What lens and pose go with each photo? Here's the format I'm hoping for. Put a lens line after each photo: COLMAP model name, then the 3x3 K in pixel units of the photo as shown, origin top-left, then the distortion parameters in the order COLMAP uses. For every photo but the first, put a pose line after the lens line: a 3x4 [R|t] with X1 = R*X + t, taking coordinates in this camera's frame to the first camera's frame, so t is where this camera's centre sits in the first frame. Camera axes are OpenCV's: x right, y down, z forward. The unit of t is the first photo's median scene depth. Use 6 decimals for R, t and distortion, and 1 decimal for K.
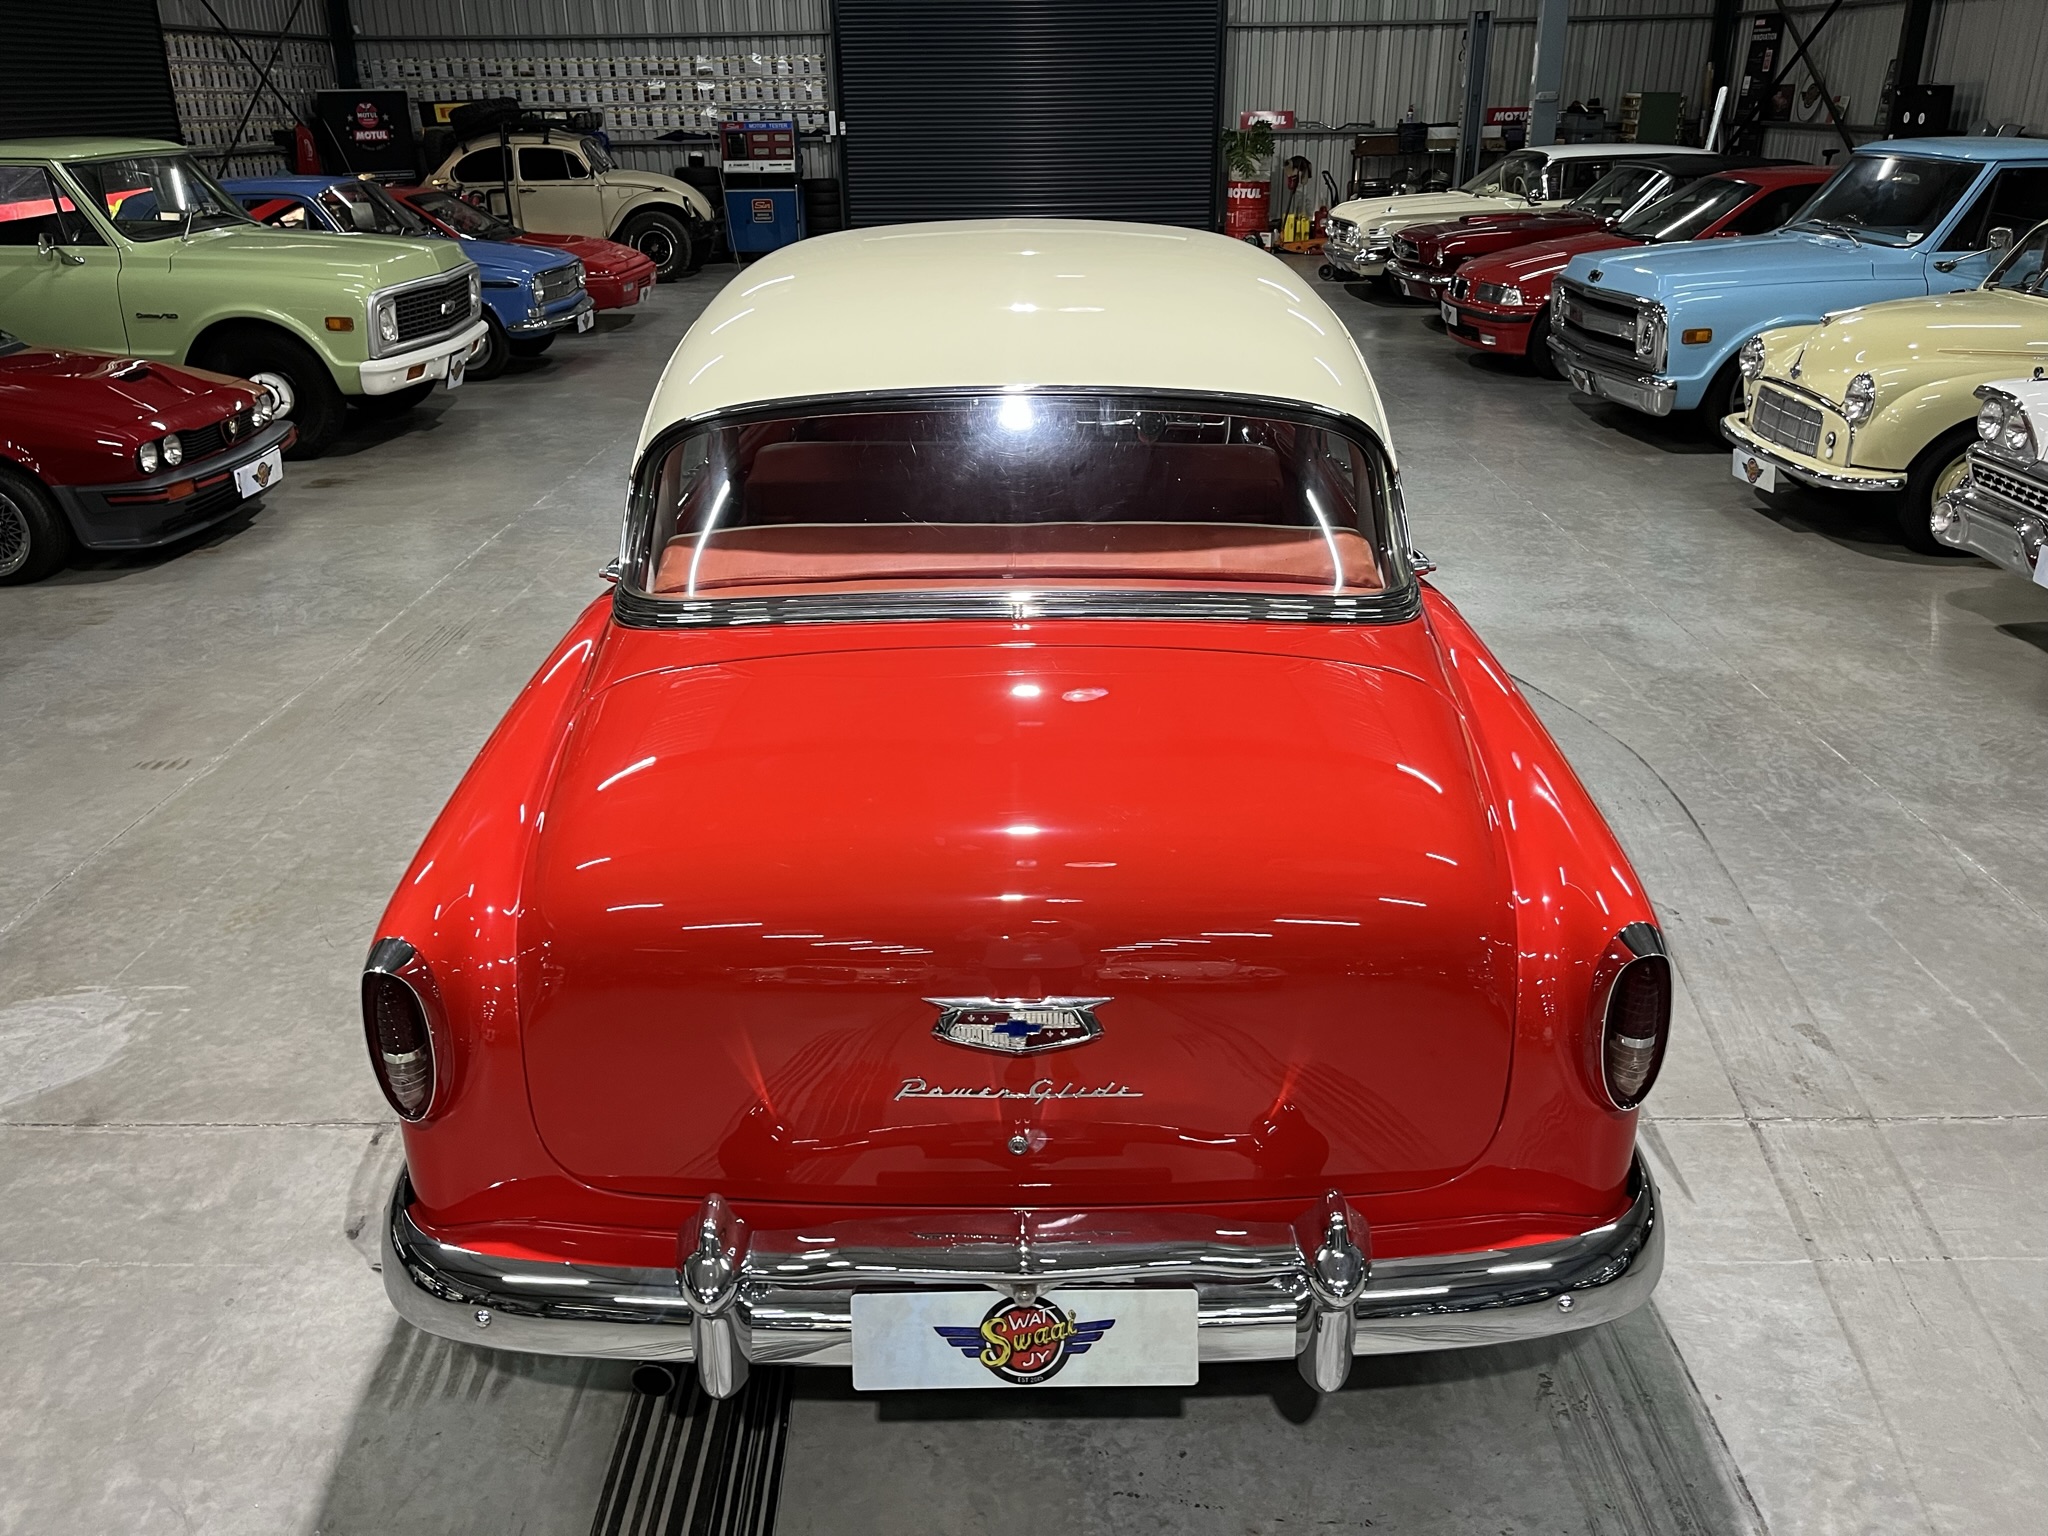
lens RADIAL K [[1533.9, 0, 1024.0], [0, 1533.9, 768.0], [0, 0, 1]] dist [0.080922, -0.113835]
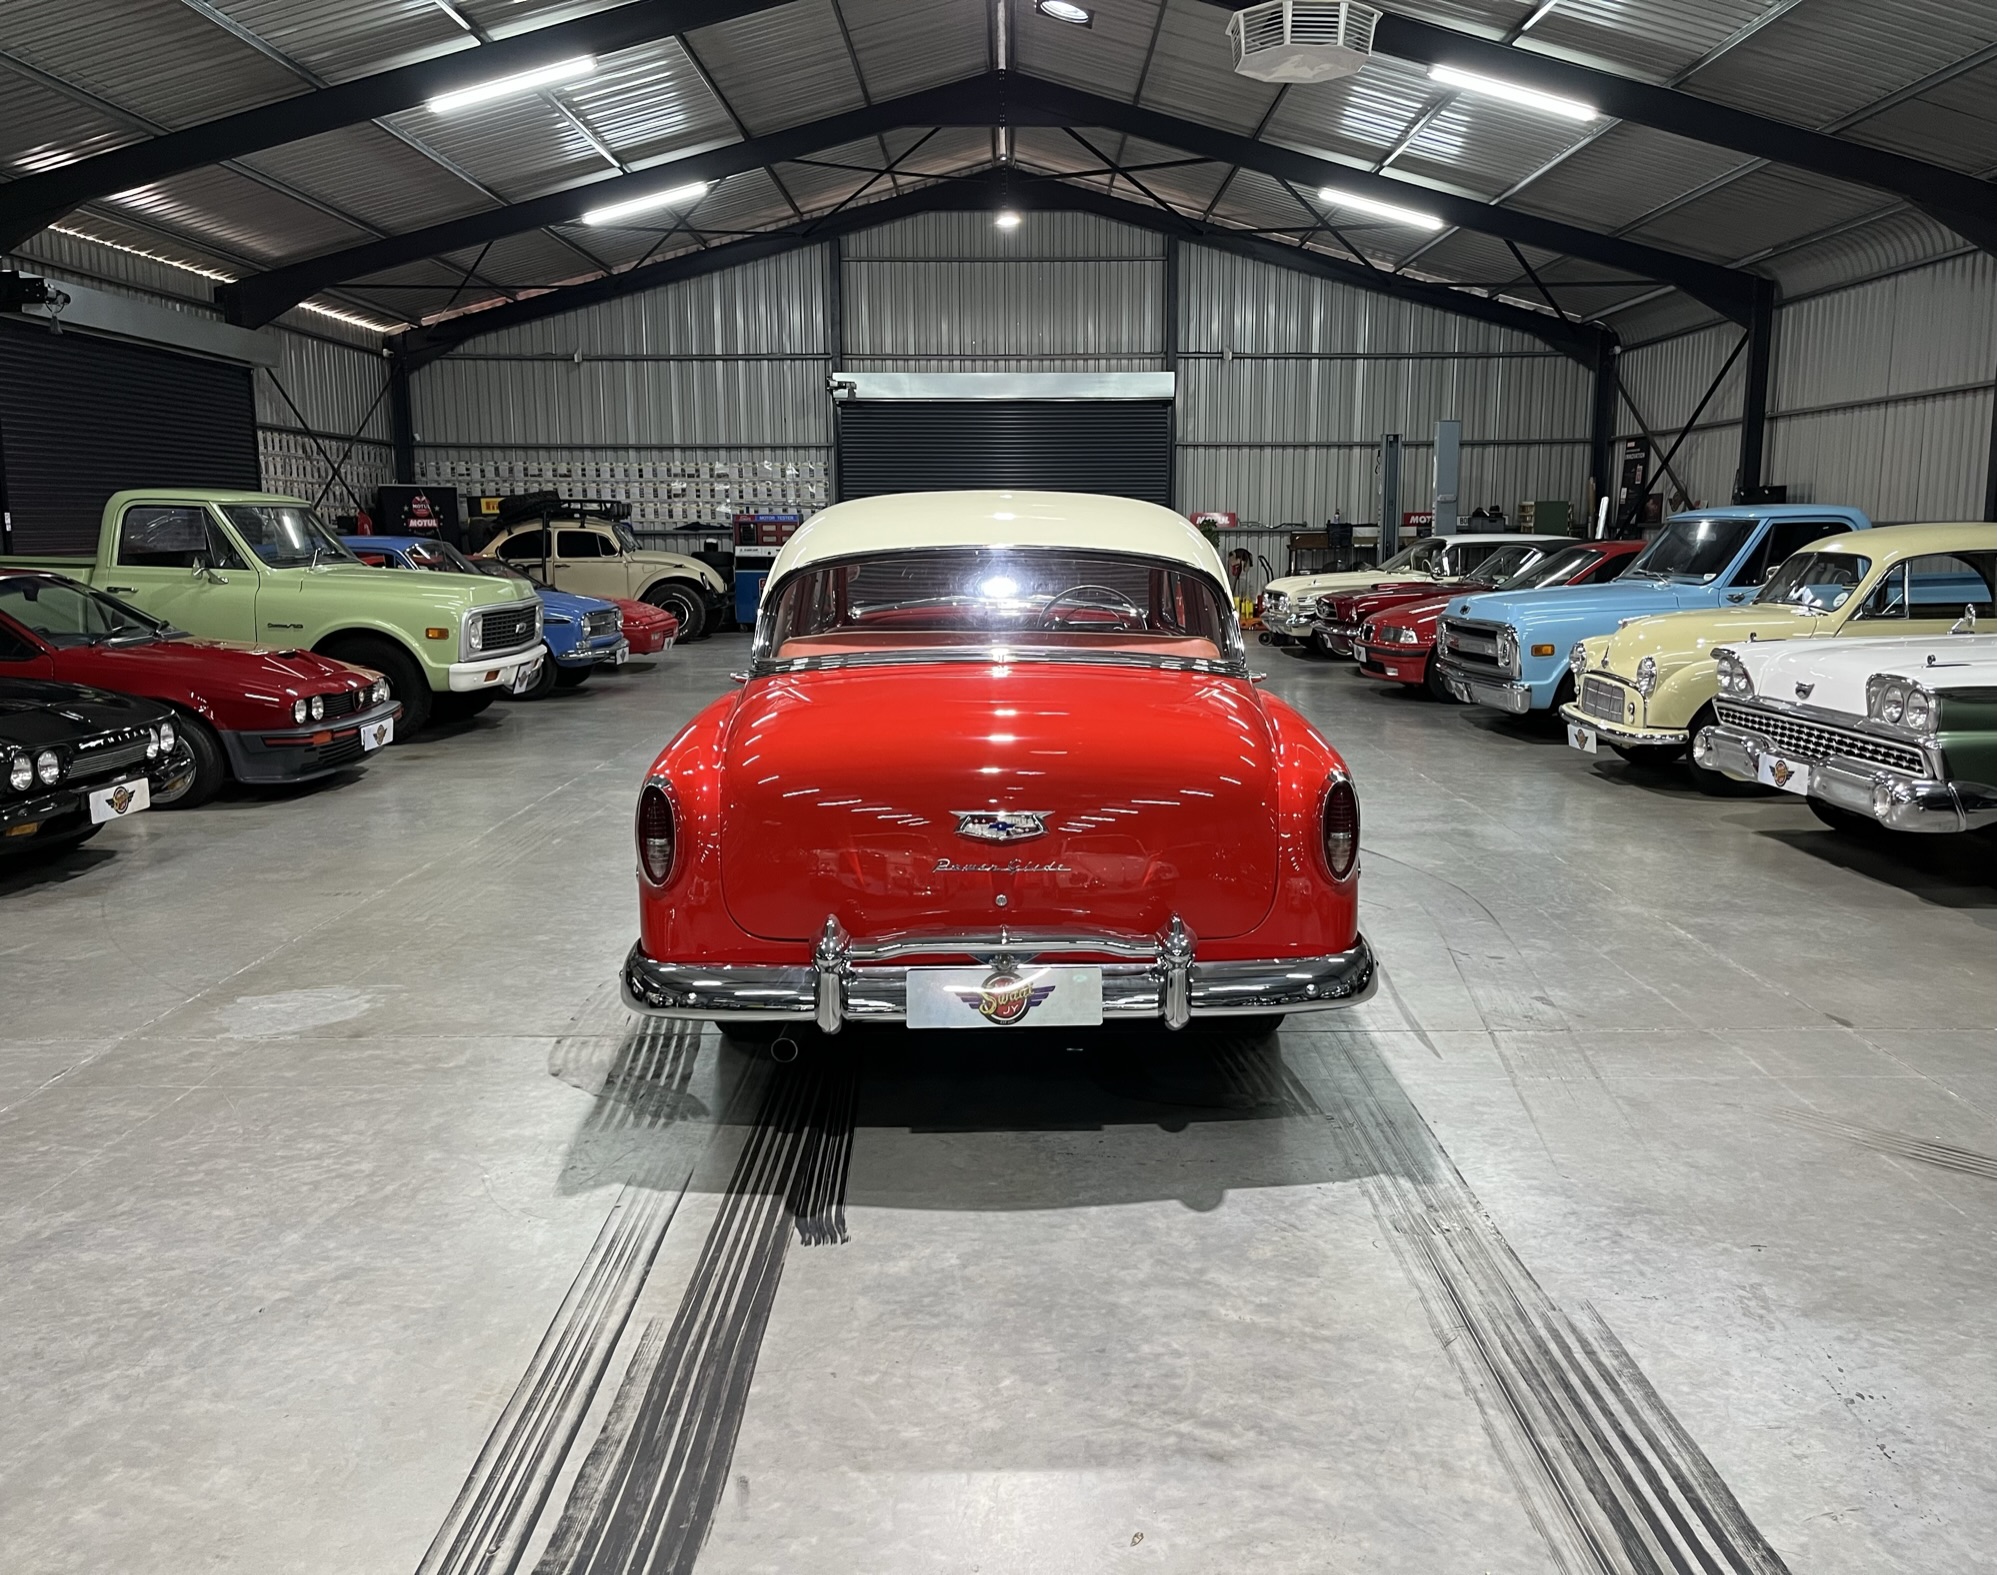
lens RADIAL K [[1569.2, 0, 1036.0], [0, 1569.2, 766.3], [0, 0, 1]] dist [0.046950, -0.058389]
pose [[0.999677, 0.007075, 0.024390, -0.000981], [-0.000694, 0.967656, -0.252272, 0.061612], [-0.025386, 0.252173, 0.967349, -0.087526]]
